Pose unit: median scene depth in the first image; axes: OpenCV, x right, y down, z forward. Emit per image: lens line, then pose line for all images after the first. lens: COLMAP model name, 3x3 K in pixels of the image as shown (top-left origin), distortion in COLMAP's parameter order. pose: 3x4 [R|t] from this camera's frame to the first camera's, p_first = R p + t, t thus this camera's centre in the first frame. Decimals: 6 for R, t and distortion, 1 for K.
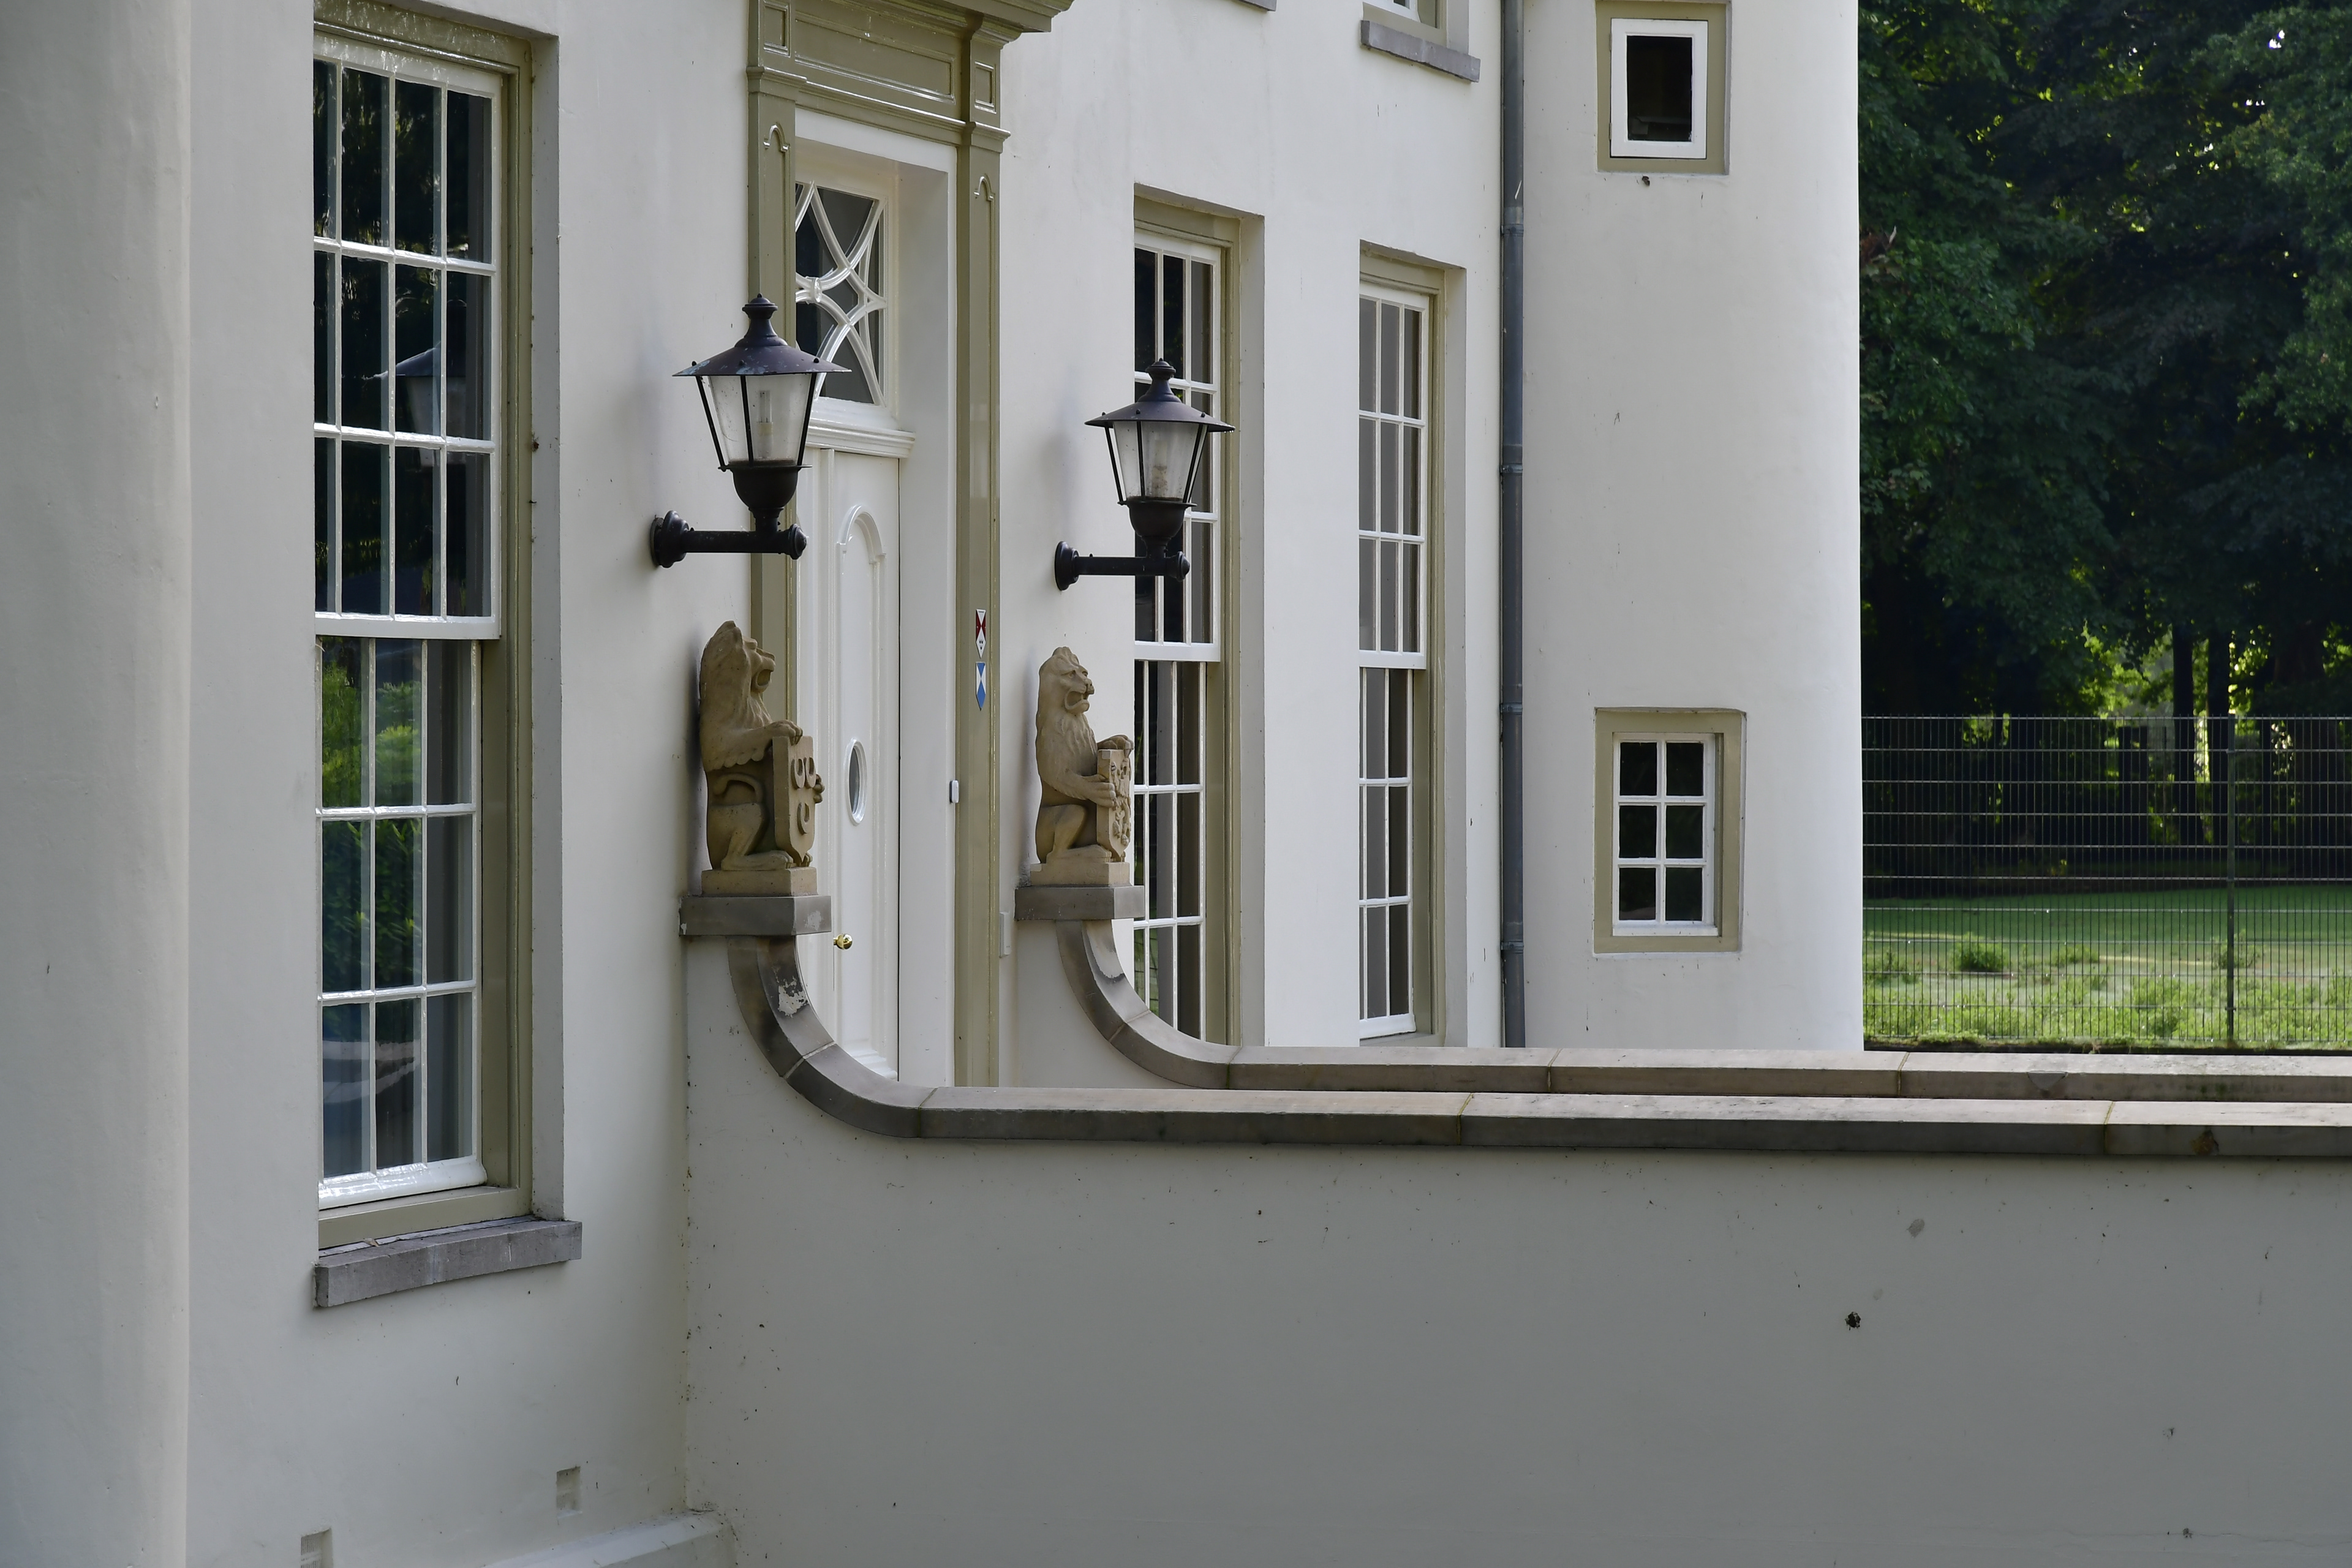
lens RADIAL K [[8177.5, 0, 1175.1], [0, 8177.5, 785.1], [0, 0, 1]] dist [0.006692, 0.000000]
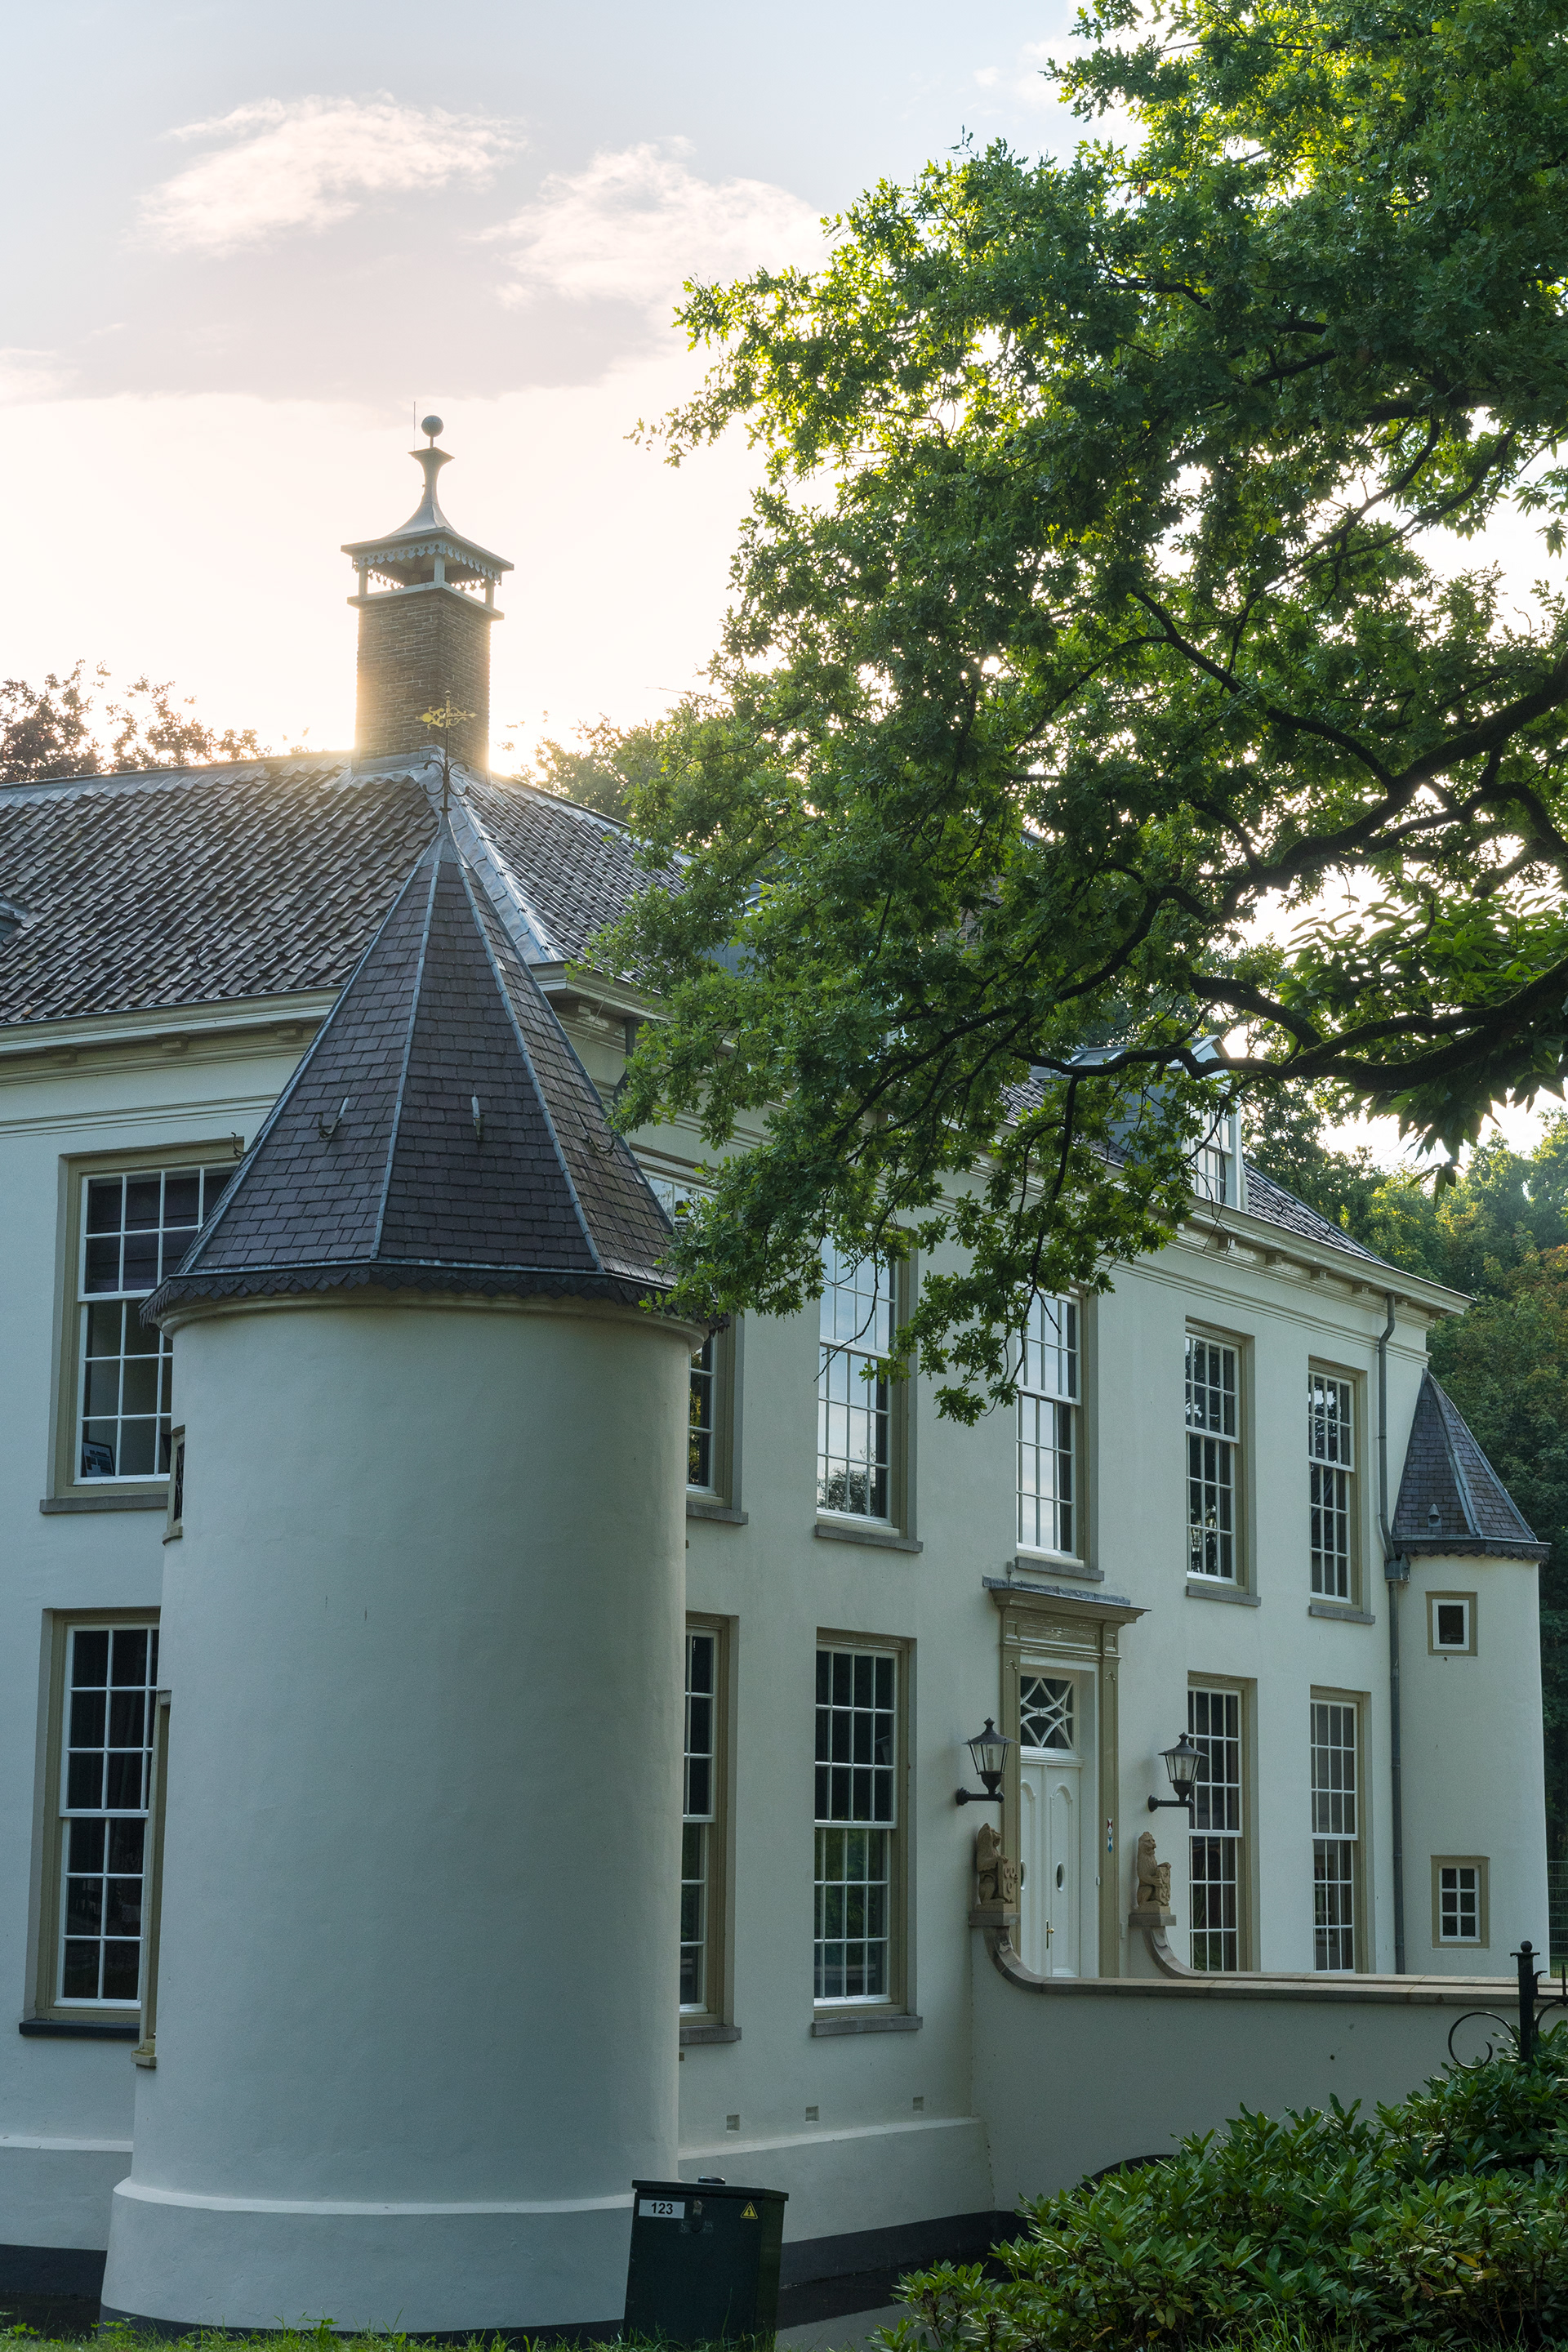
lens RADIAL K [[3911.2, 0, 787.1], [0, 3911.2, 1175.6], [0, 0, 1]] dist [0.039535, 0.000000]
pose [[0.972229, -0.033574, -0.231611, 0.204877], [-0.008669, 0.983811, -0.179000, 0.004502], [0.233871, 0.176036, 0.956198, -0.443589]]
